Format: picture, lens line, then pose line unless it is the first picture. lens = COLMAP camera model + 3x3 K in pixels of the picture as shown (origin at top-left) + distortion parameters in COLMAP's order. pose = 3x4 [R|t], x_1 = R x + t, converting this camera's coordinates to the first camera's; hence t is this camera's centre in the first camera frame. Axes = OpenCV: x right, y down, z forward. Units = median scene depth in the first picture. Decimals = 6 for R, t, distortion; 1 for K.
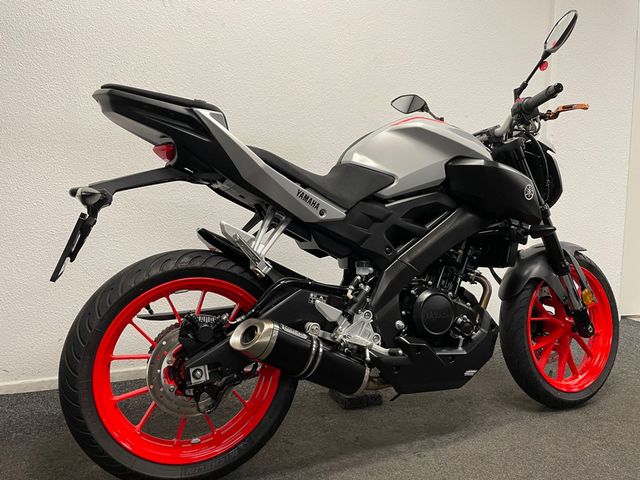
lens RADIAL K [[488.7, 0, 320.0], [0, 488.7, 240.0], [0, 0, 1]] dist [0.110997, -0.148518]
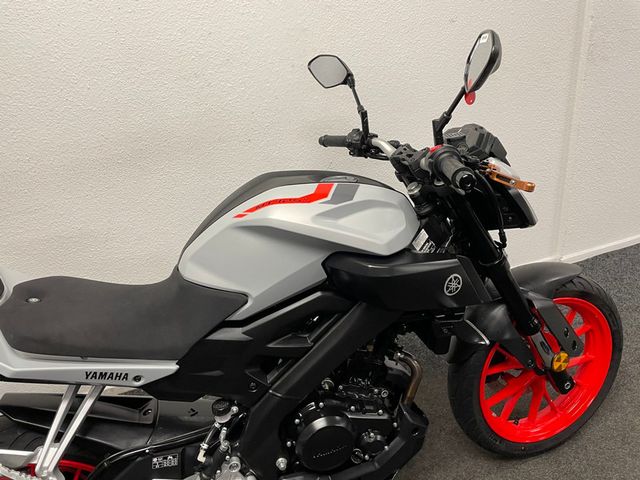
lens RADIAL K [[488.7, 0, 320.0], [0, 488.7, 240.0], [0, 0, 1]] dist [0.110997, -0.148518]
pose [[0.983369, -0.066367, -0.169061, 0.372774], [0.126602, 0.917904, 0.376065, -0.444951], [0.130223, -0.391214, 0.911040, 0.397846]]
